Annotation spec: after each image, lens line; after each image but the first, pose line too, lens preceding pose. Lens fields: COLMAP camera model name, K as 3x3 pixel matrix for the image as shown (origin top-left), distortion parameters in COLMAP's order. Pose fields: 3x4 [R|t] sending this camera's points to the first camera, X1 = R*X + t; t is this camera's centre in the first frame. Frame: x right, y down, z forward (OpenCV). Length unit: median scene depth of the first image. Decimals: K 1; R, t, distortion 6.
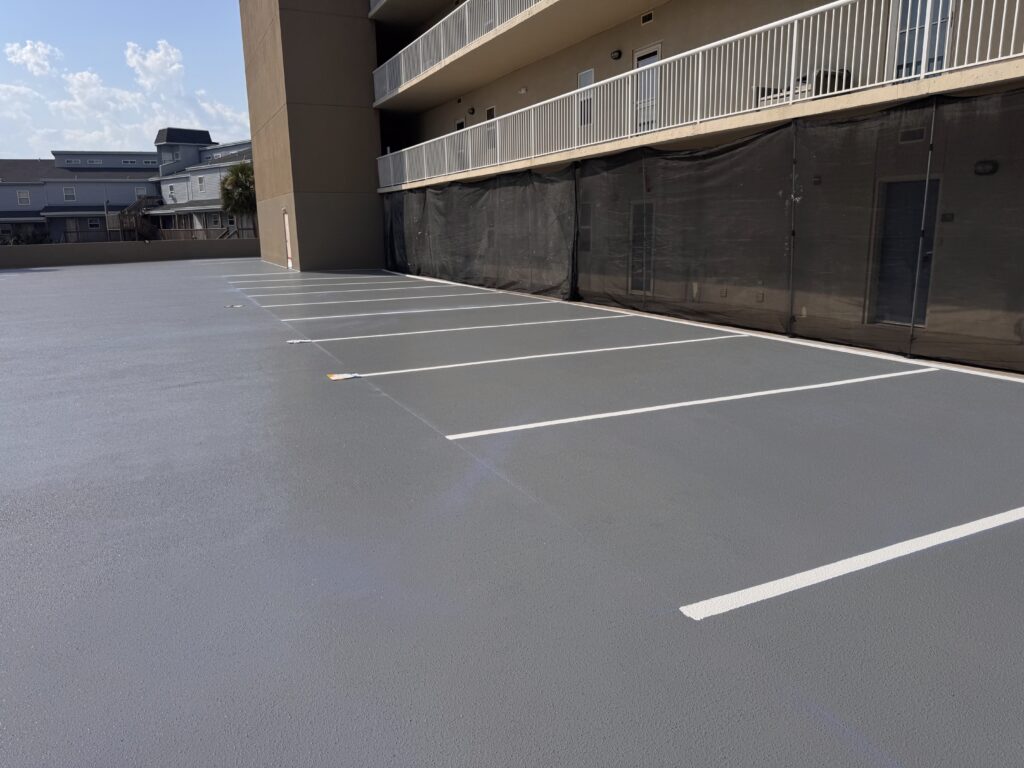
lens RADIAL K [[716.1, 0, 516.7], [0, 716.1, 381.6], [0, 0, 1]] dist [-0.001517, -0.004799]
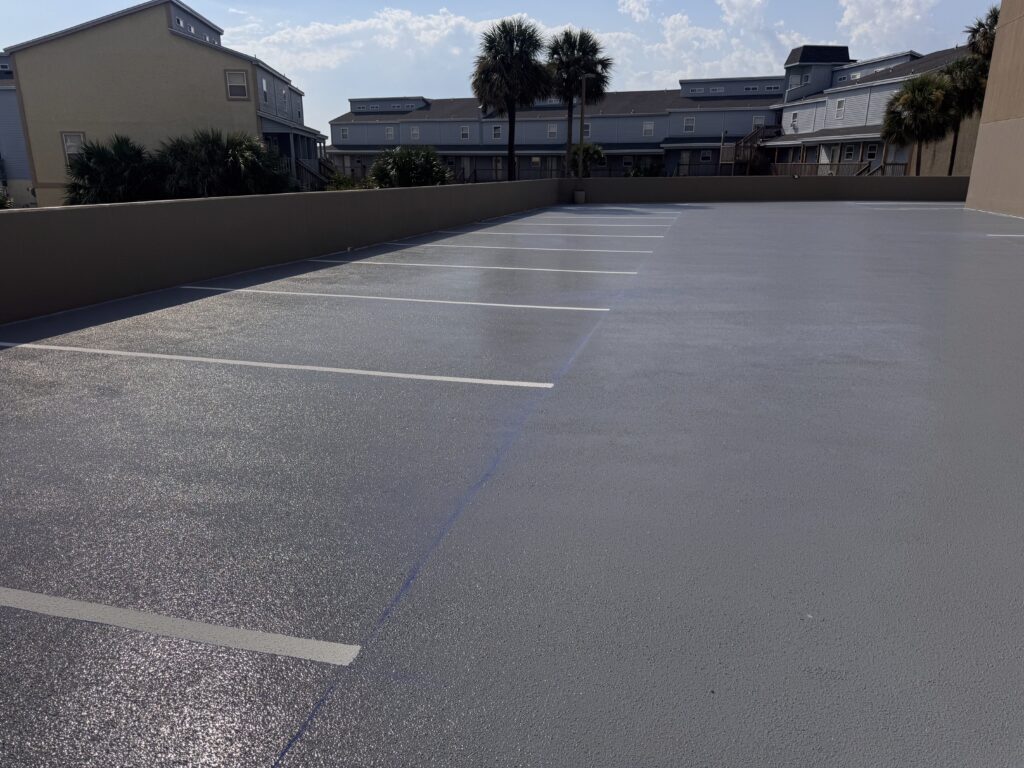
lens RADIAL K [[716.1, 0, 516.7], [0, 716.1, 381.6], [0, 0, 1]] dist [-0.001517, -0.004799]
pose [[0.759762, 0.200388, -0.618552, -0.129726], [-0.148994, 0.979666, 0.134367, -0.015924], [0.632900, -0.009926, 0.774170, 0.092453]]
